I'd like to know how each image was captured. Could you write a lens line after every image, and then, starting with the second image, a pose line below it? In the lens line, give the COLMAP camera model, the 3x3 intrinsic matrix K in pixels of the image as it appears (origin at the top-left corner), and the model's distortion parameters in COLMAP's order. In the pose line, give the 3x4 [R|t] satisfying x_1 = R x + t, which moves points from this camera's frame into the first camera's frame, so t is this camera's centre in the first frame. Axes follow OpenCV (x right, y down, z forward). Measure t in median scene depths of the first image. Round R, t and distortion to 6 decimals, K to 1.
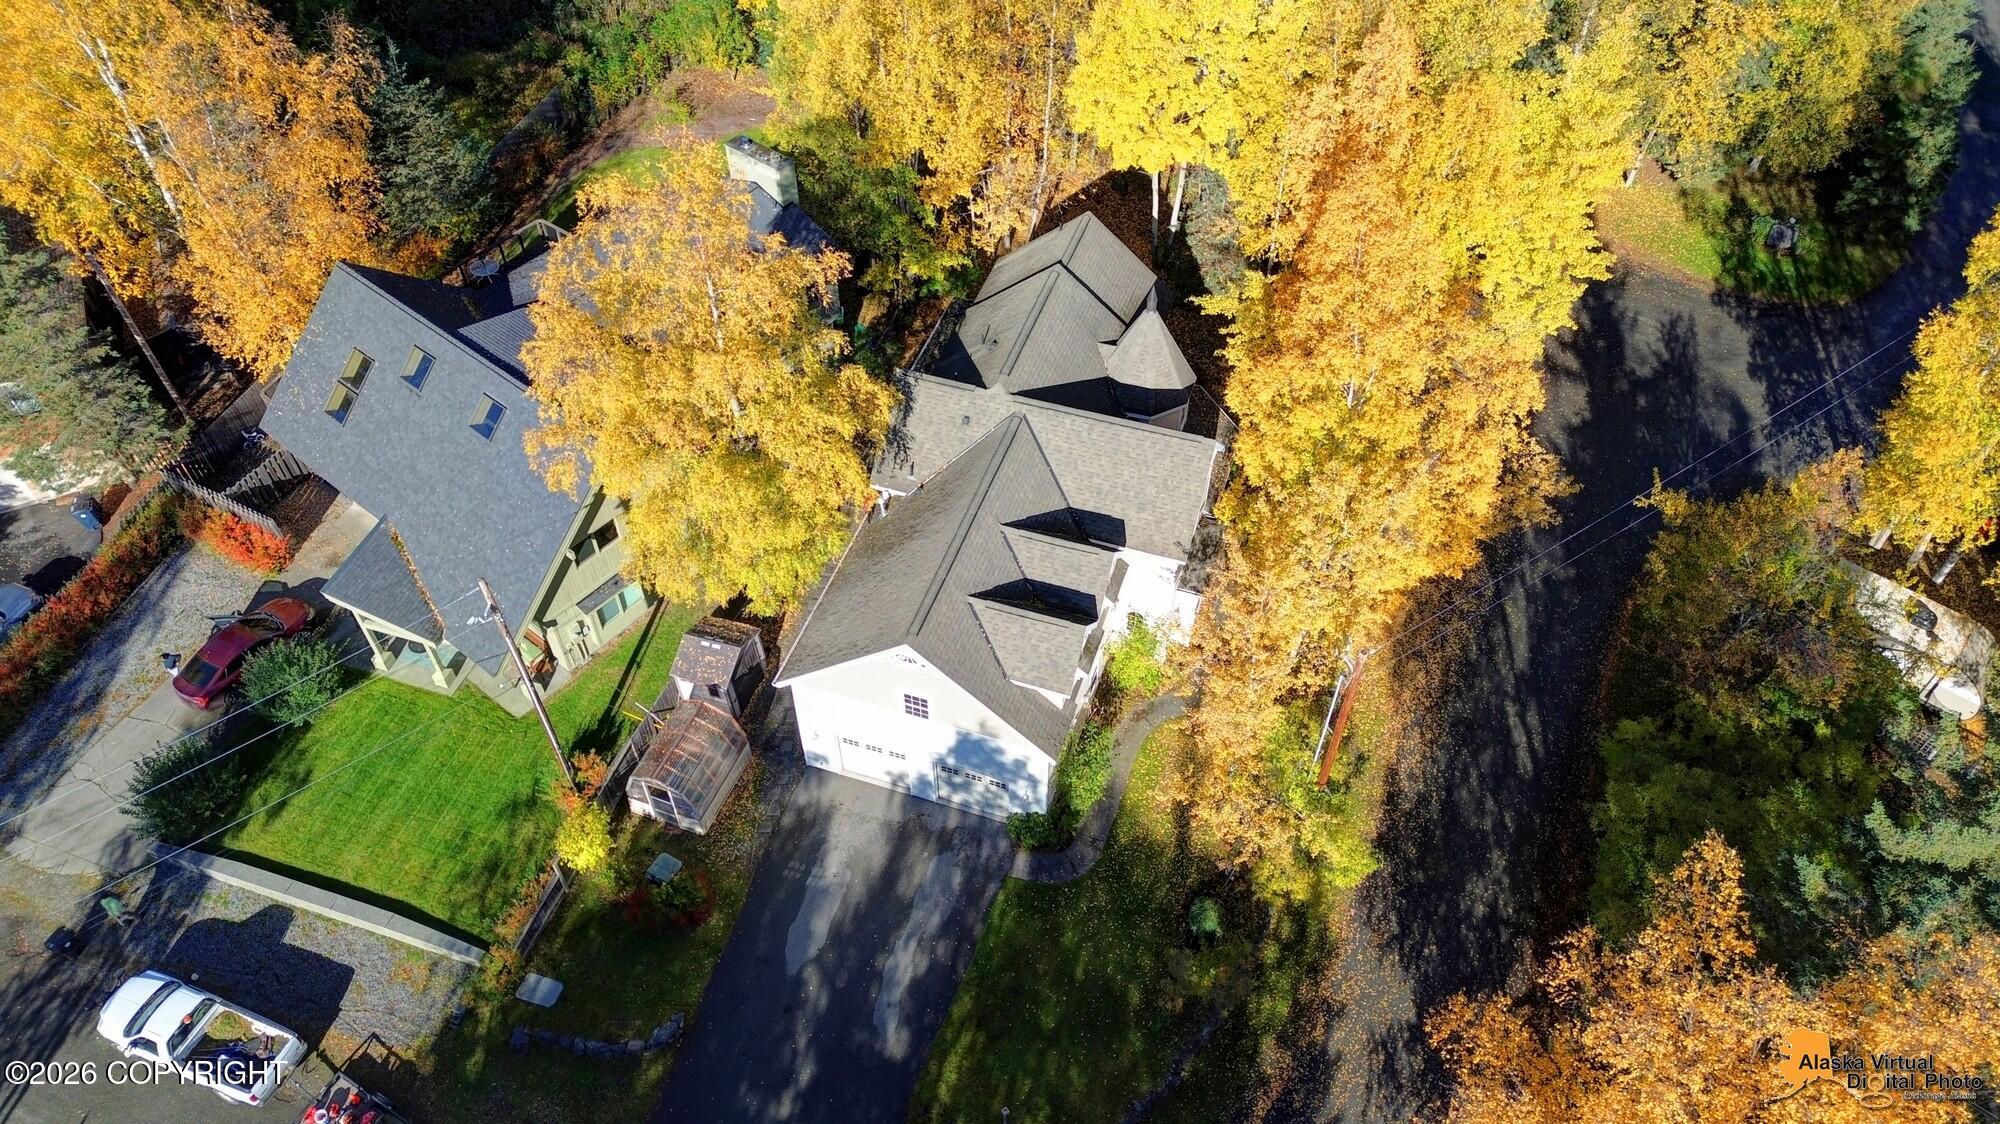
lens RADIAL K [[1428.1, 0, 975.7], [0, 1428.1, 532.8], [0, 0, 1]] dist [0.086639, -0.077655]
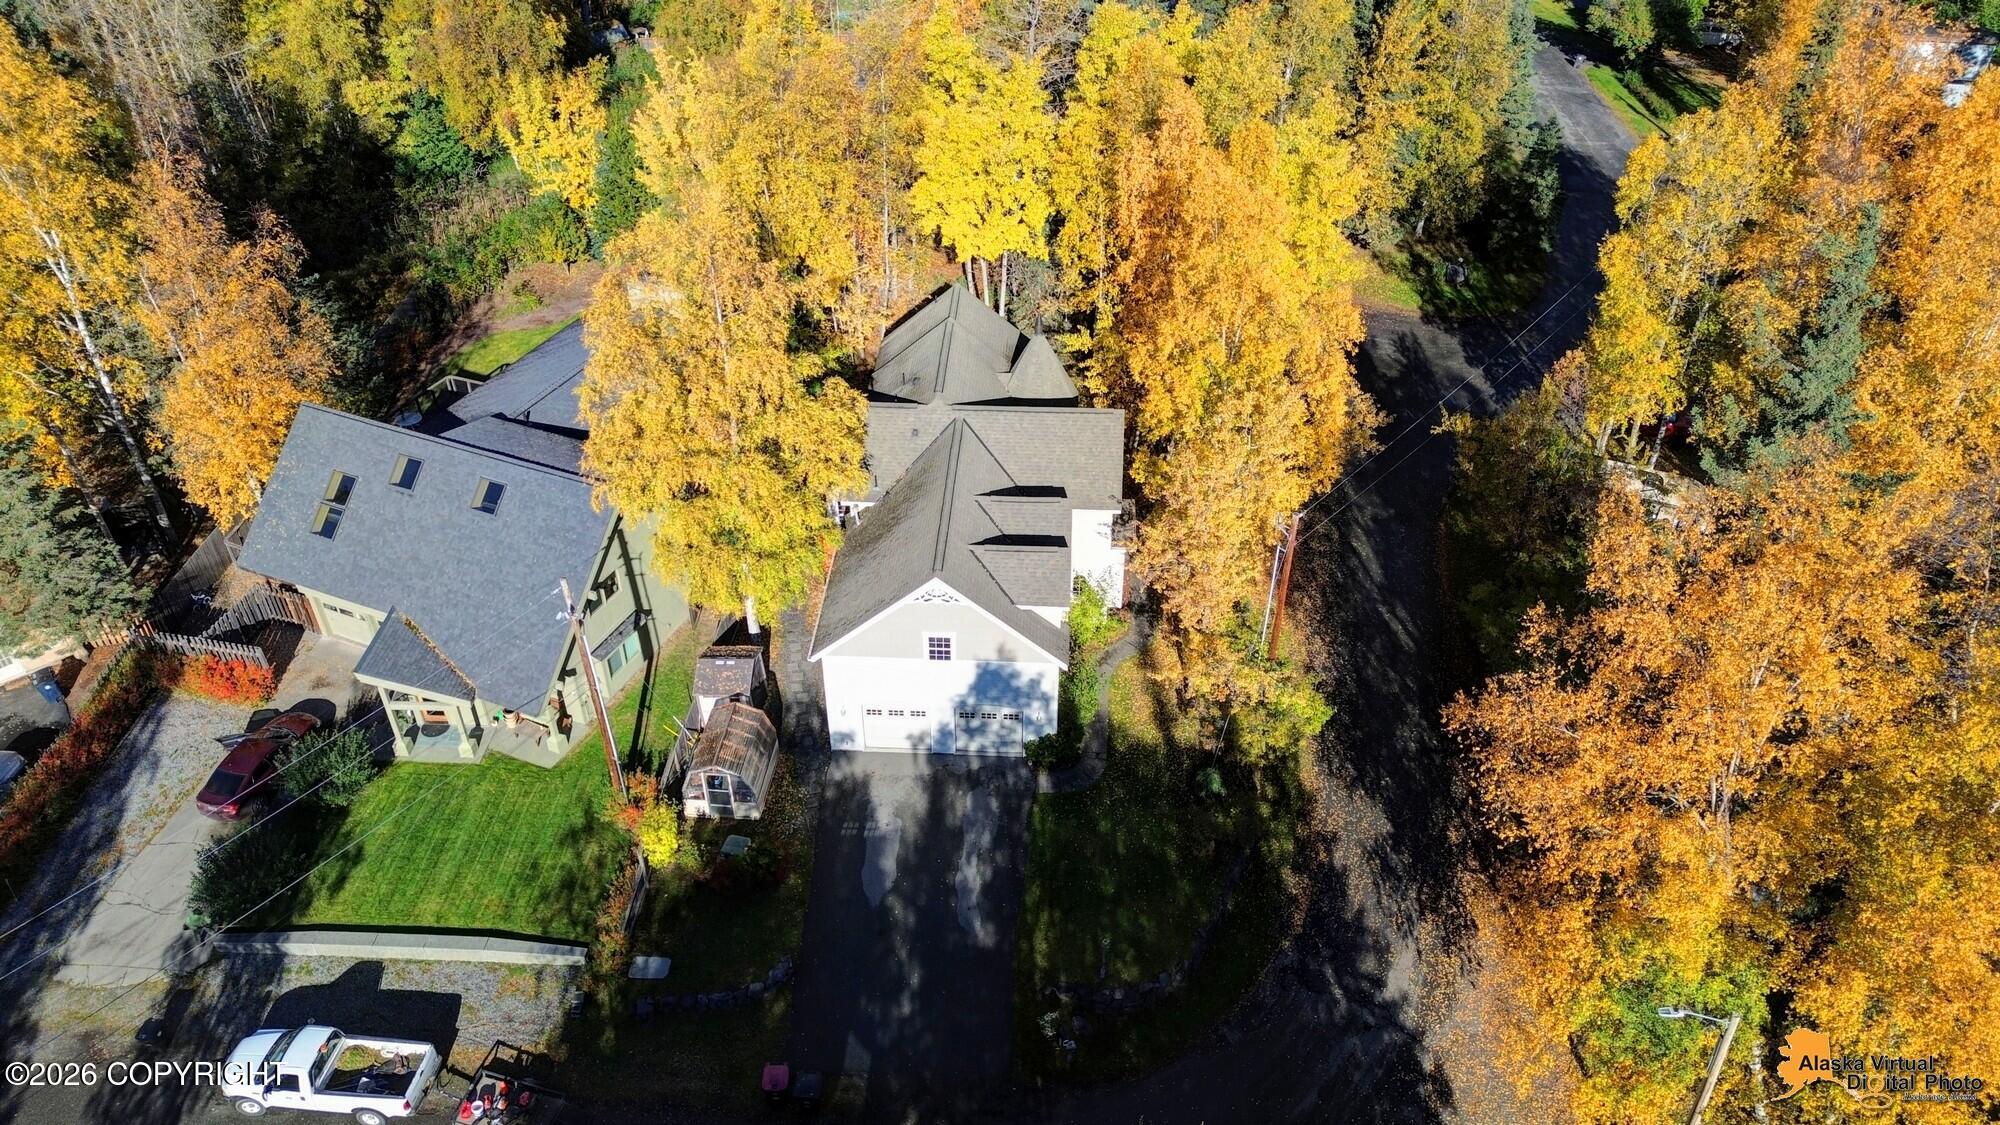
lens RADIAL K [[1428.1, 0, 975.7], [0, 1428.1, 533.3], [0, 0, 1]] dist [0.086639, -0.077655]
pose [[0.963774, -0.157131, 0.215521, -0.230563], [0.196135, 0.965116, -0.173443, 0.220920], [-0.180750, 0.209431, 0.960972, -0.127468]]
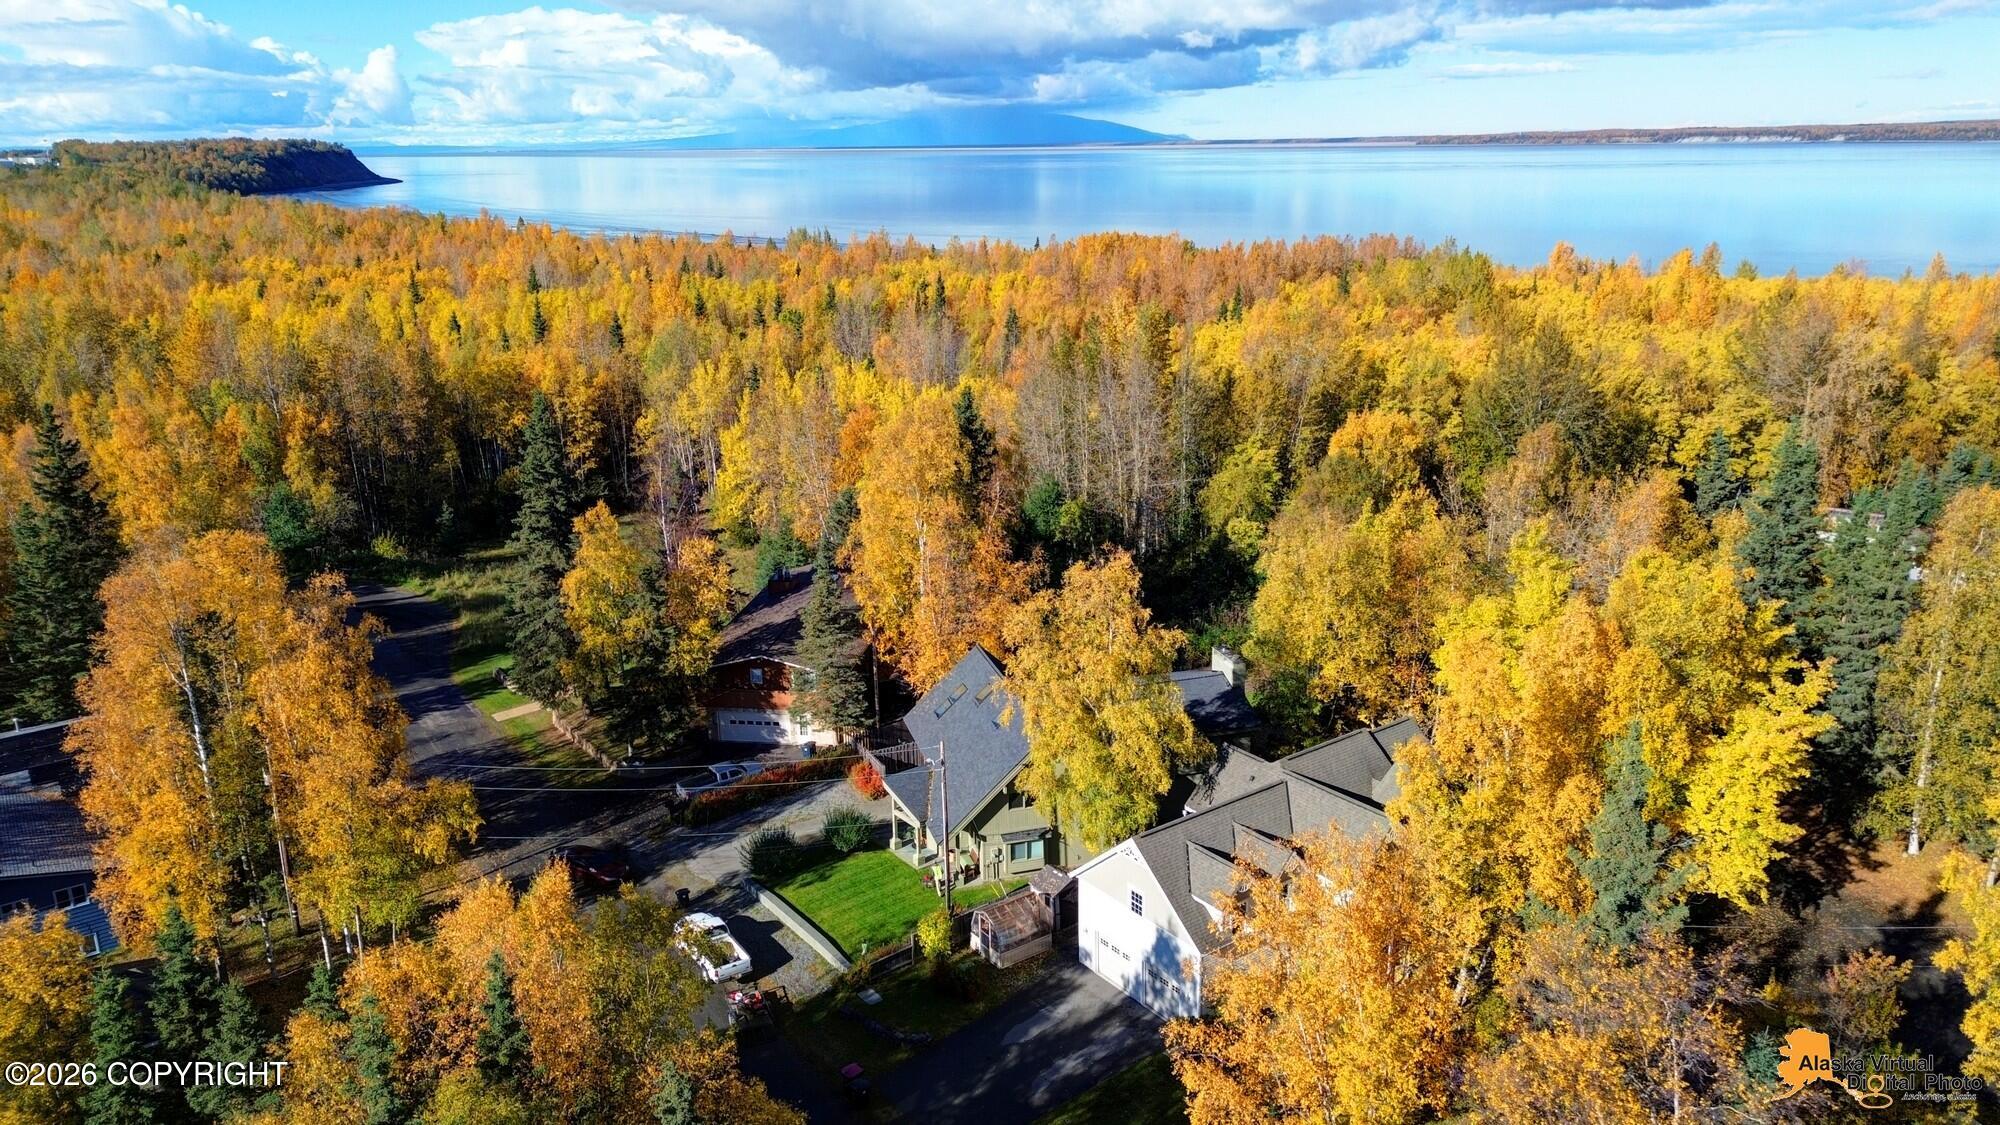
lens RADIAL K [[1383.7, 0, 1000.0], [0, 1383.7, 562.5], [0, 0, 1]] dist [0.113958, -0.108431]
pose [[0.830224, 0.154618, -0.535557, 0.545710], [-0.405021, 0.827437, -0.388981, 0.430752], [0.382996, 0.539854, 0.749581, -0.363326]]
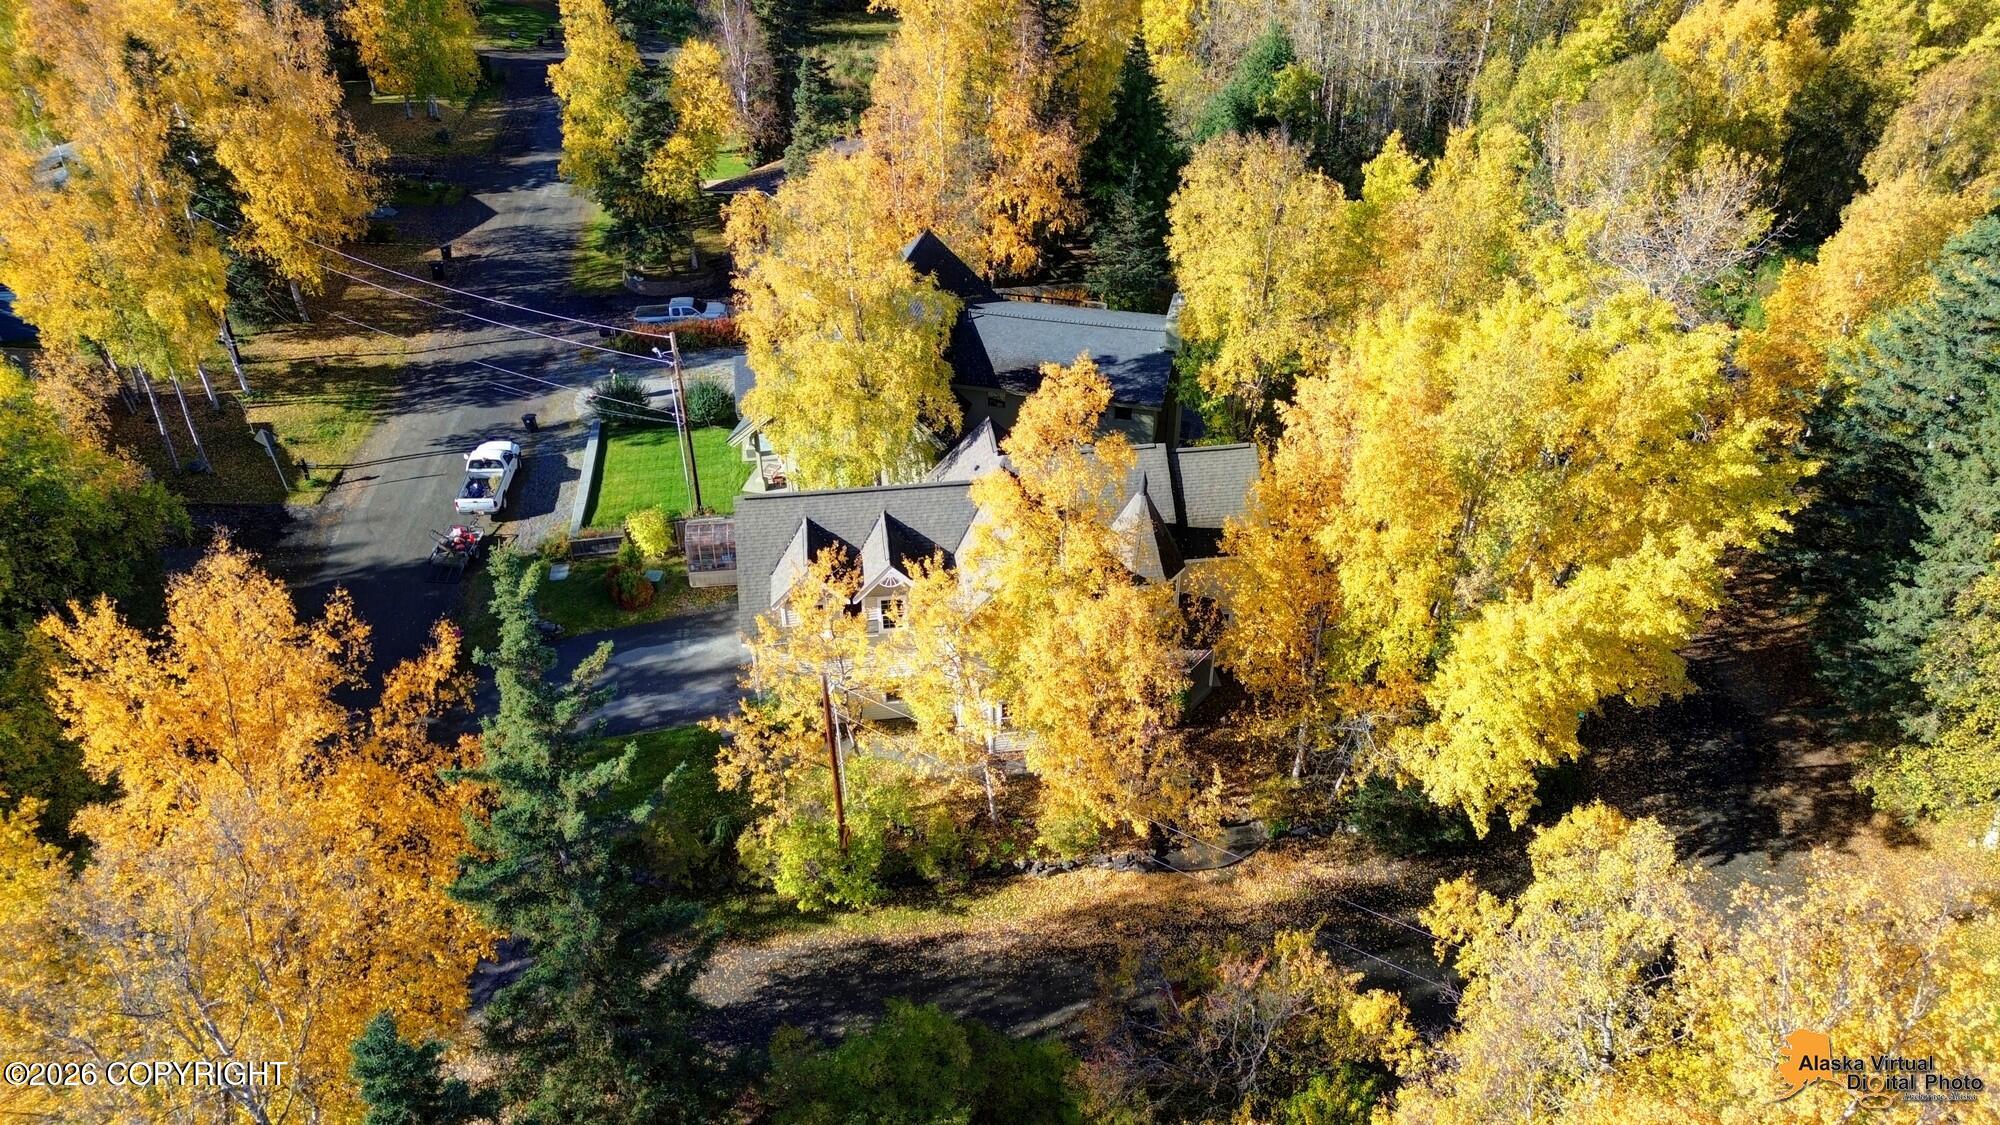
lens RADIAL K [[1400.6, 0, 982.6], [0, 1400.6, 523.4], [0, 0, 1]] dist [0.080286, -0.097123]
pose [[0.443261, 0.511157, -0.736368, 0.932780], [-0.658886, 0.742773, 0.118983, -0.195061], [0.607773, 0.432442, 0.666037, 0.216644]]
